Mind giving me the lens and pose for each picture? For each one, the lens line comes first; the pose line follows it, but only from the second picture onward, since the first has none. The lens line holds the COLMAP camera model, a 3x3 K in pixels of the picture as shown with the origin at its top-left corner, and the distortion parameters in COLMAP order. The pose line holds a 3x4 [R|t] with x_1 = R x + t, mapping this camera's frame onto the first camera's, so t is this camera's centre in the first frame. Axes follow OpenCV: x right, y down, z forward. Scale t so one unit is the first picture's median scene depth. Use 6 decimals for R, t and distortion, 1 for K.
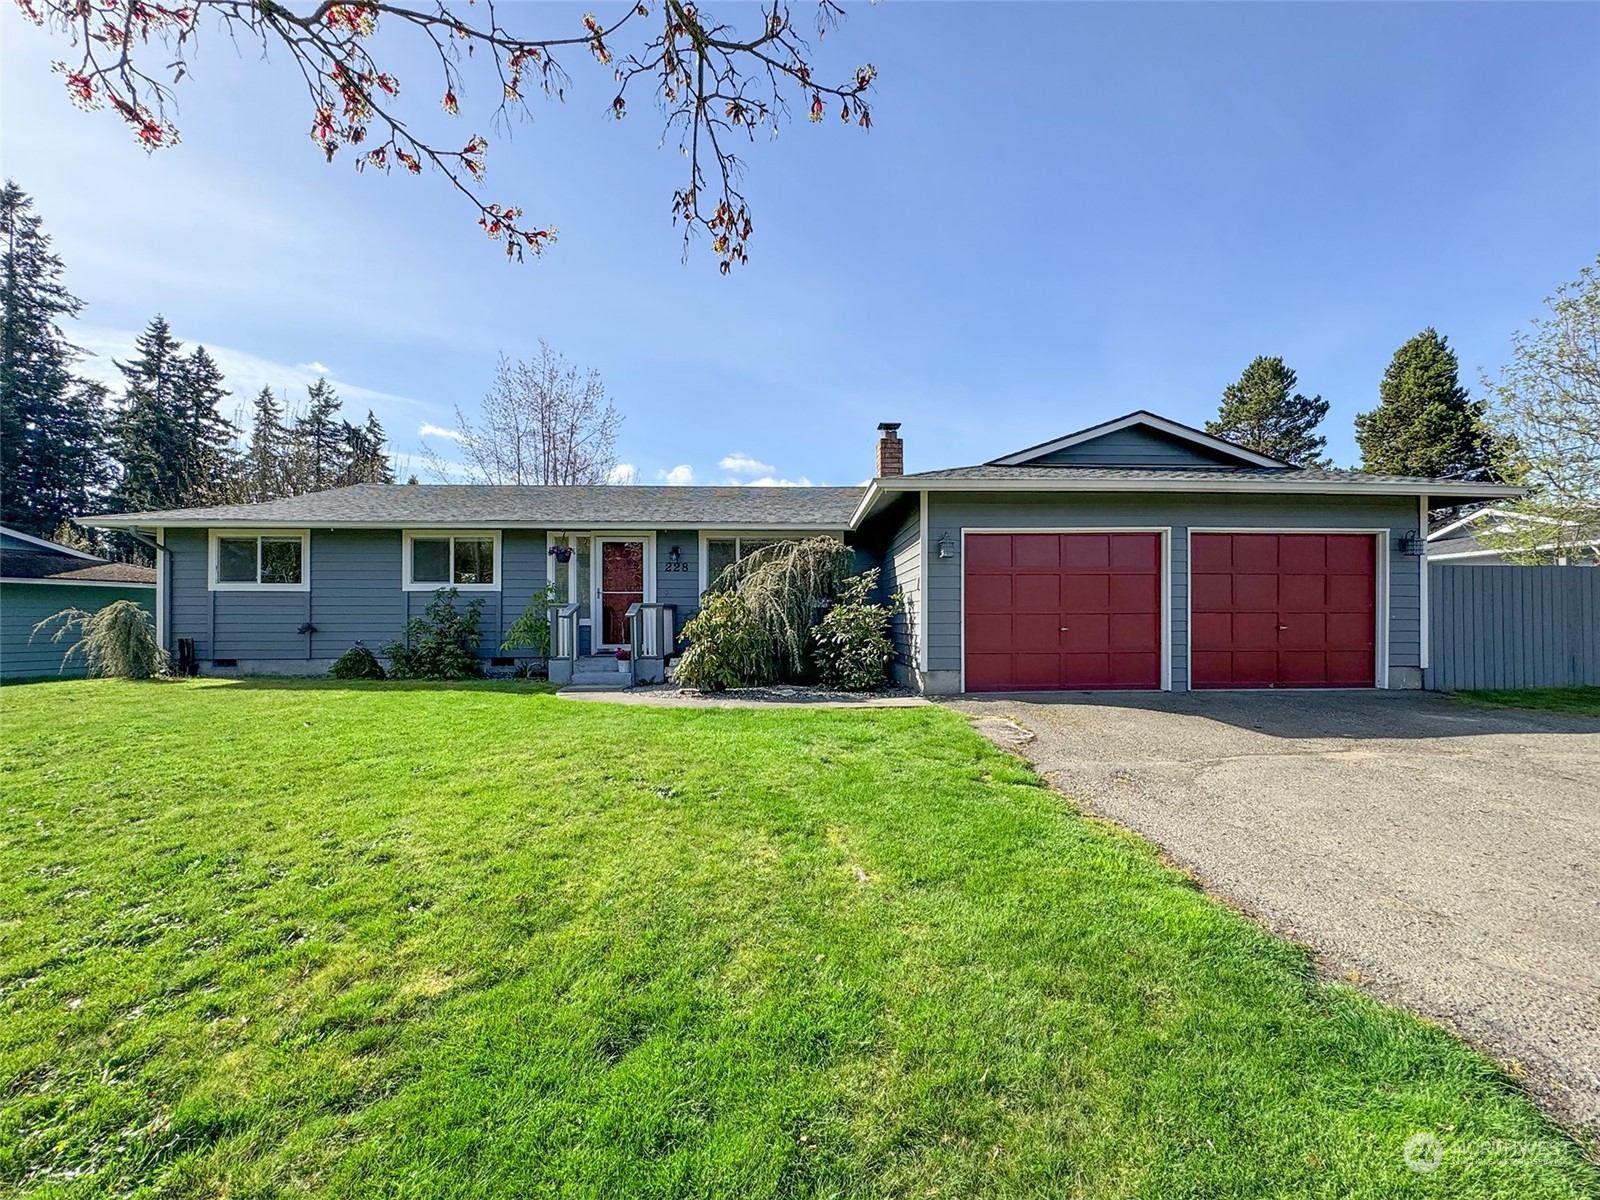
lens RADIAL K [[645.3, 0, 800.8], [0, 645.3, 596.4], [0, 0, 1]] dist [-0.001198, -0.000048]
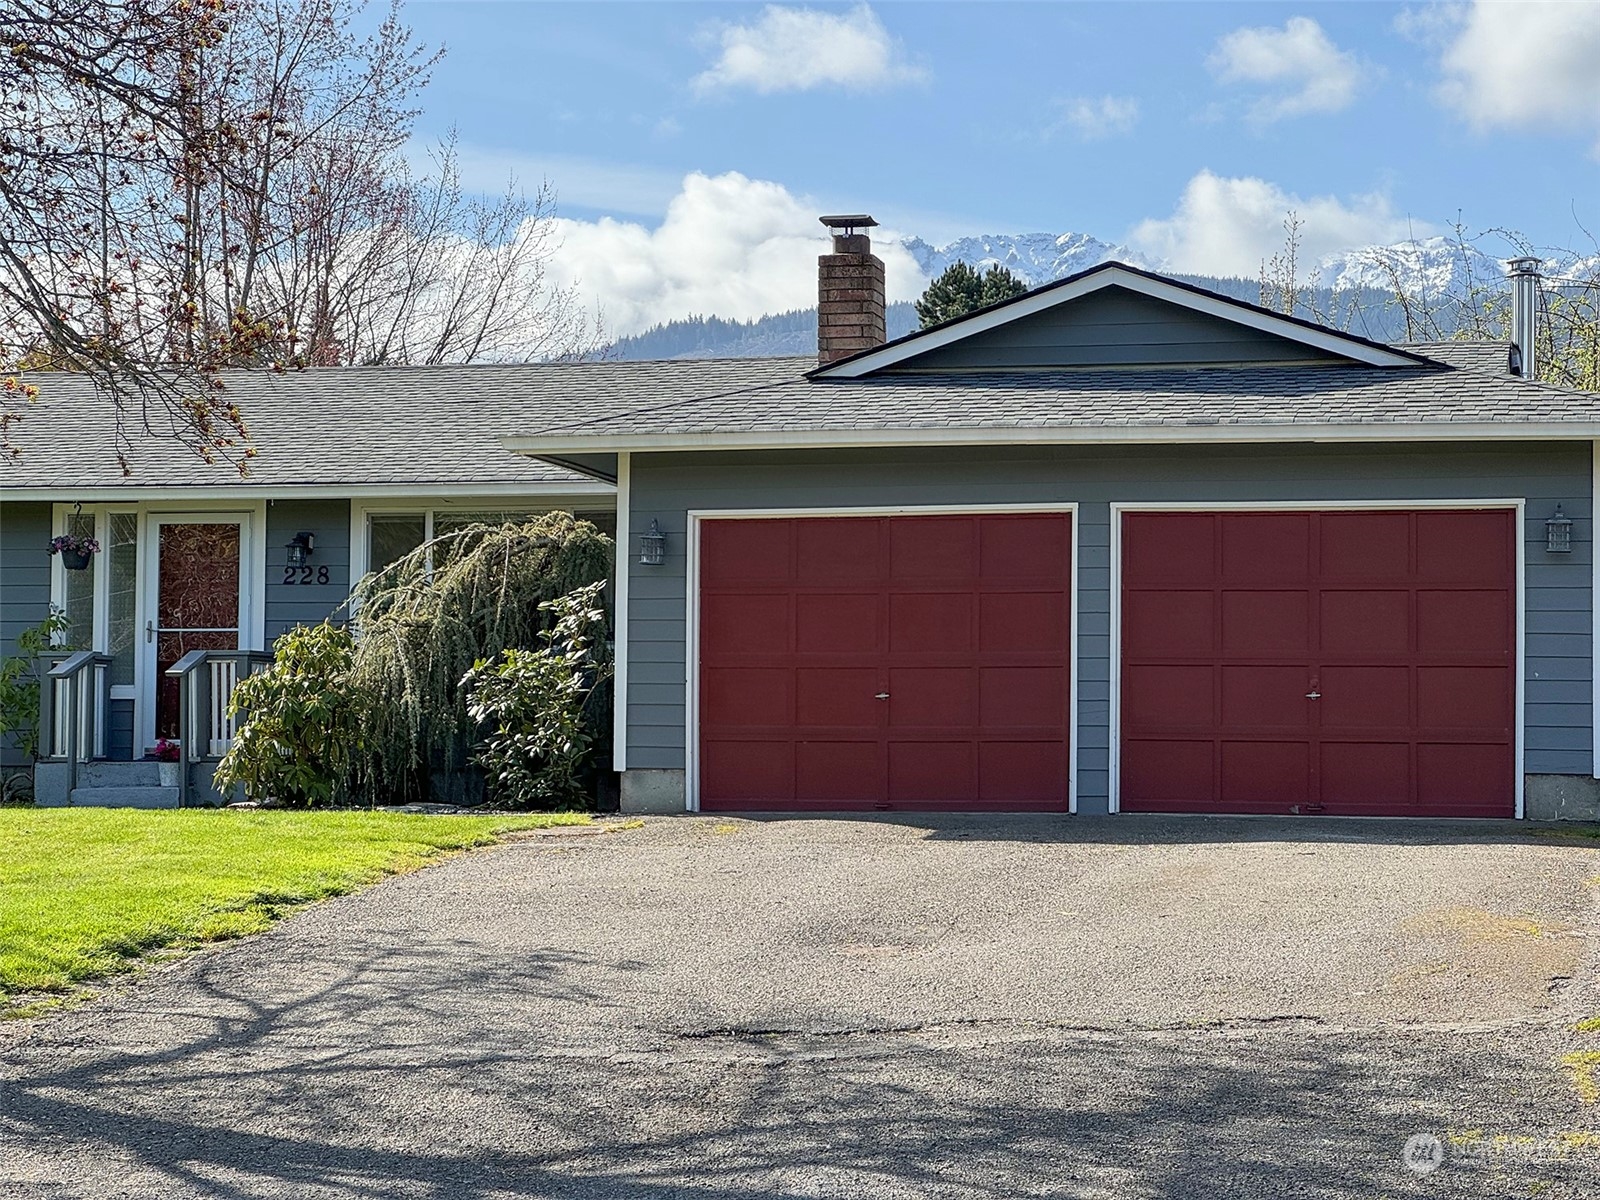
lens RADIAL K [[3540.2, 0, 800.0], [0, 3540.2, 600.0], [0, 0, 1]] dist [0.028322, 0.165608]
pose [[0.964512, -0.003630, -0.264016, 0.955260], [-0.001680, 0.999801, -0.019882, 0.025996], [0.264035, 0.019620, 0.964313, -1.590060]]
